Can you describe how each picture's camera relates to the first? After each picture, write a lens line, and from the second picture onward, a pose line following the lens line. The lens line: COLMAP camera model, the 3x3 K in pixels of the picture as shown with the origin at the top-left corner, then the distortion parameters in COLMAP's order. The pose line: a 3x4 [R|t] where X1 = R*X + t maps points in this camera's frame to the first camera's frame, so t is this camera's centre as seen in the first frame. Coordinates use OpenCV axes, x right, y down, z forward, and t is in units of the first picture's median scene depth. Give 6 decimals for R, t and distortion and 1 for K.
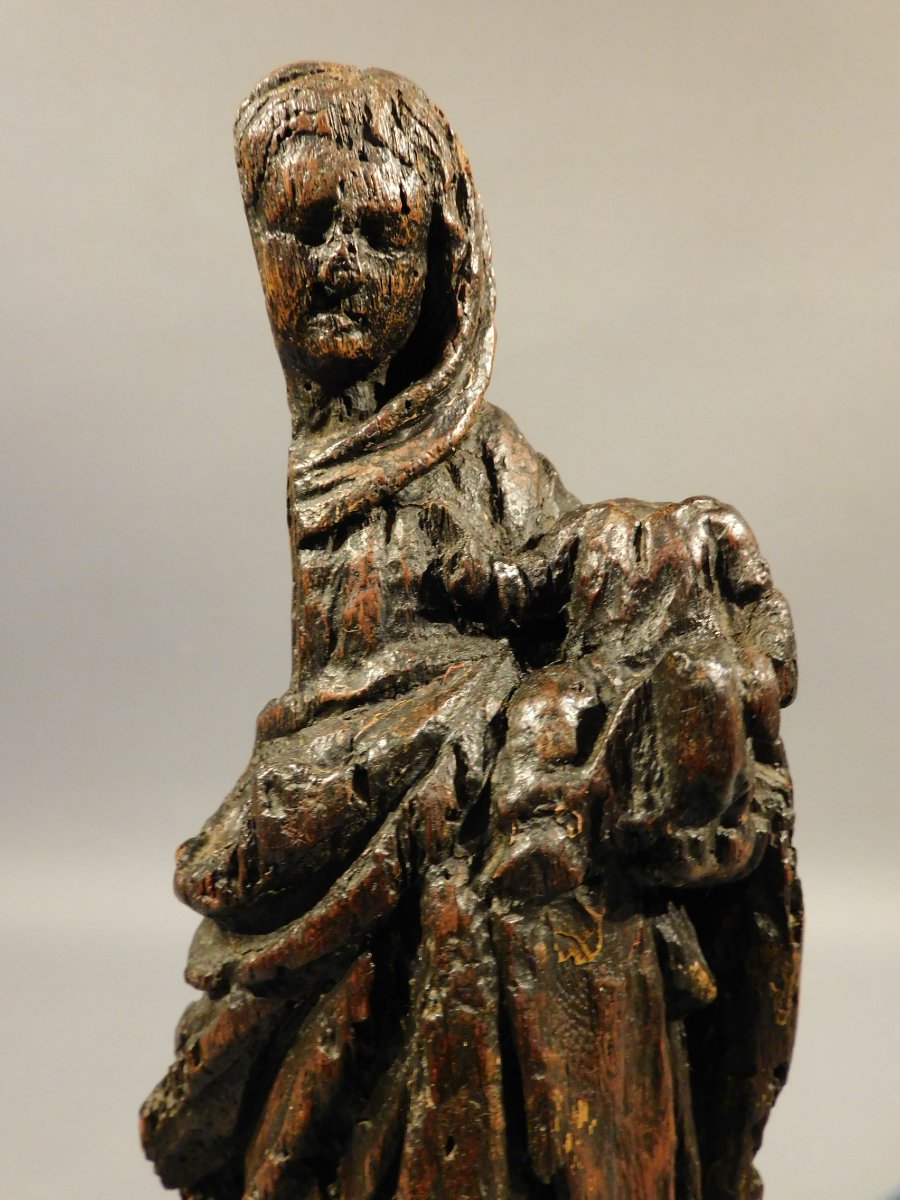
lens RADIAL K [[852.5, 0, 456.8], [0, 852.5, 597.0], [0, 0, 1]] dist [0.023561, -0.013289]
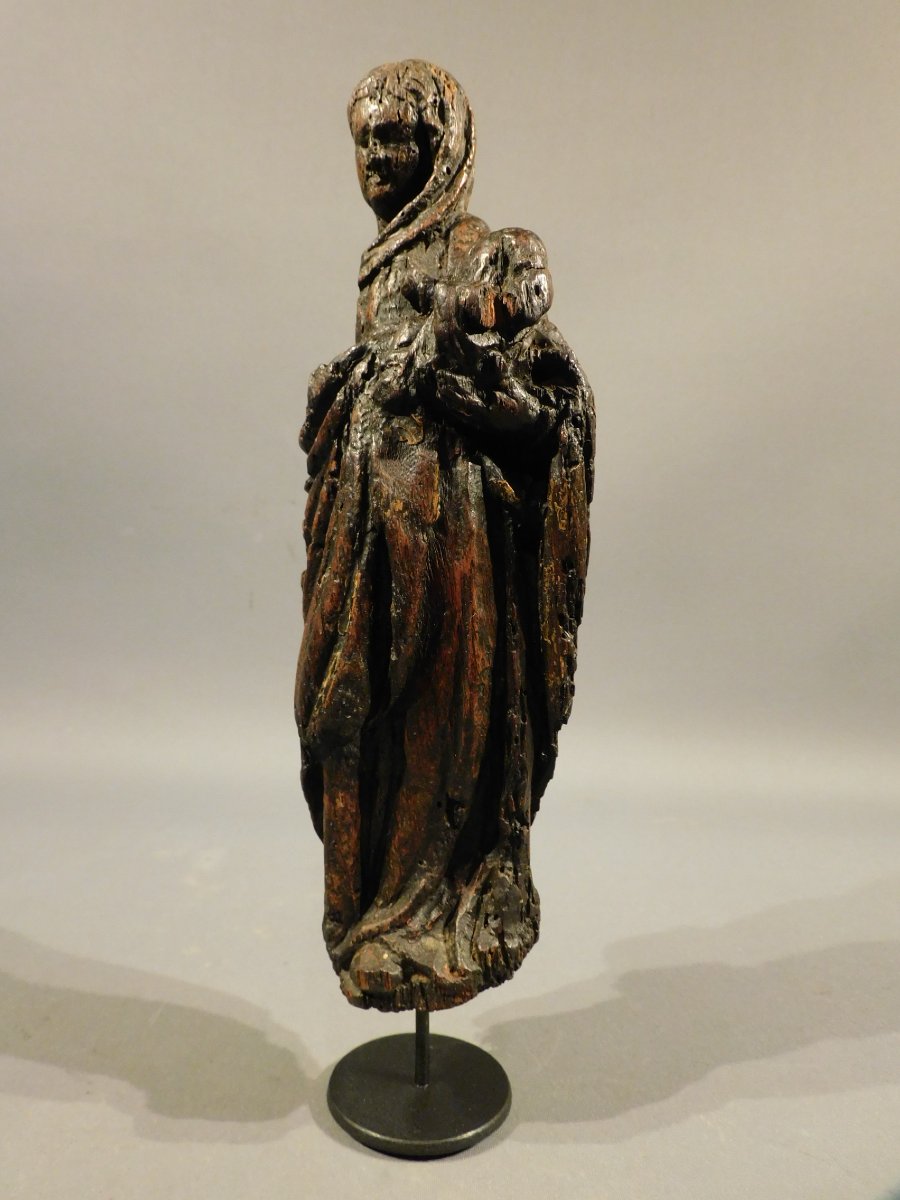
lens RADIAL K [[852.5, 0, 461.4], [0, 852.5, 581.2], [0, 0, 1]] dist [0.023561, -0.013289]
pose [[0.816149, 0.045438, -0.576052, 1.369628], [-0.076470, 0.996629, -0.029730, 0.756648], [0.572759, 0.068314, 0.816872, -0.594289]]
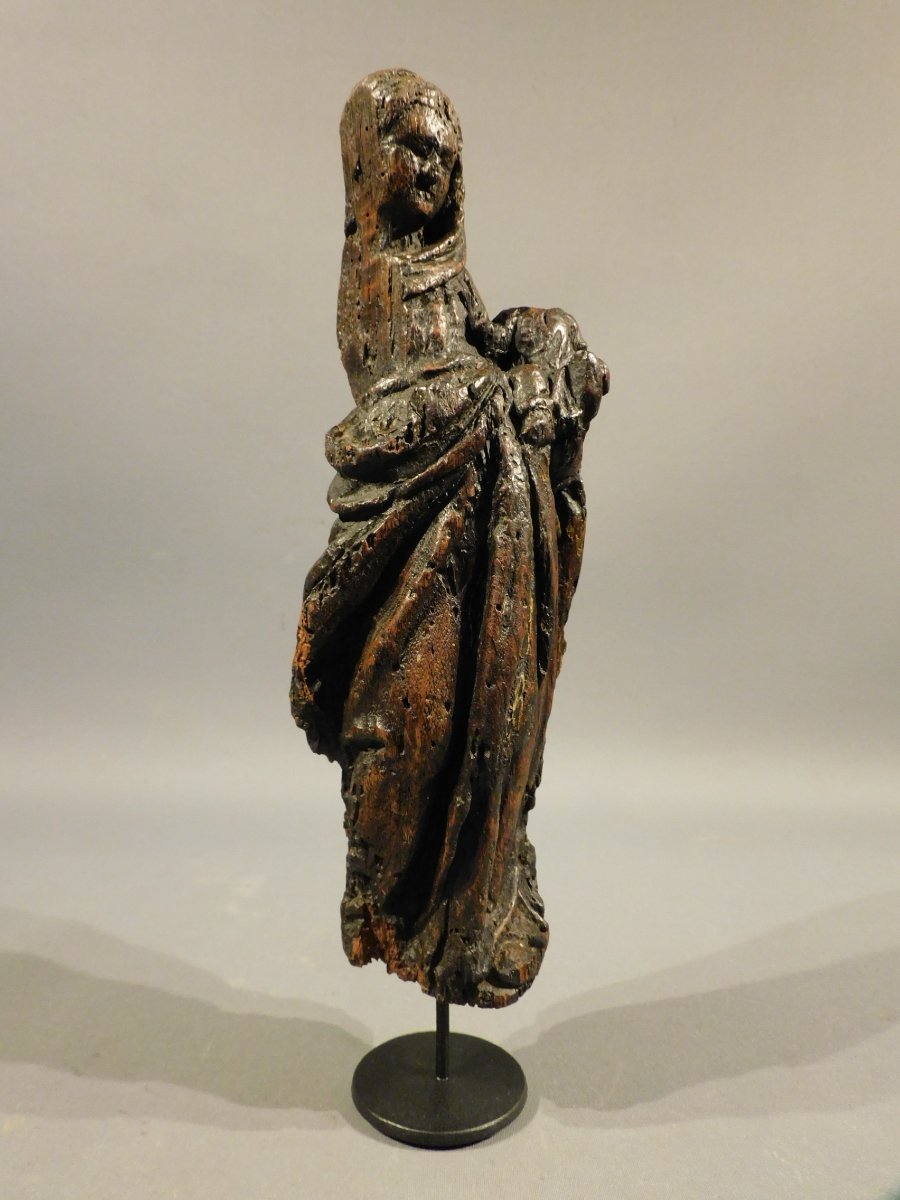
lens RADIAL K [[852.5, 0, 465.5], [0, 852.5, 581.1], [0, 0, 1]] dist [0.023561, -0.013289]
pose [[0.834961, 0.005155, 0.550284, -1.250299], [0.020480, 0.998972, -0.040433, 0.737203], [-0.549927, 0.045030, 0.833998, -0.797631]]
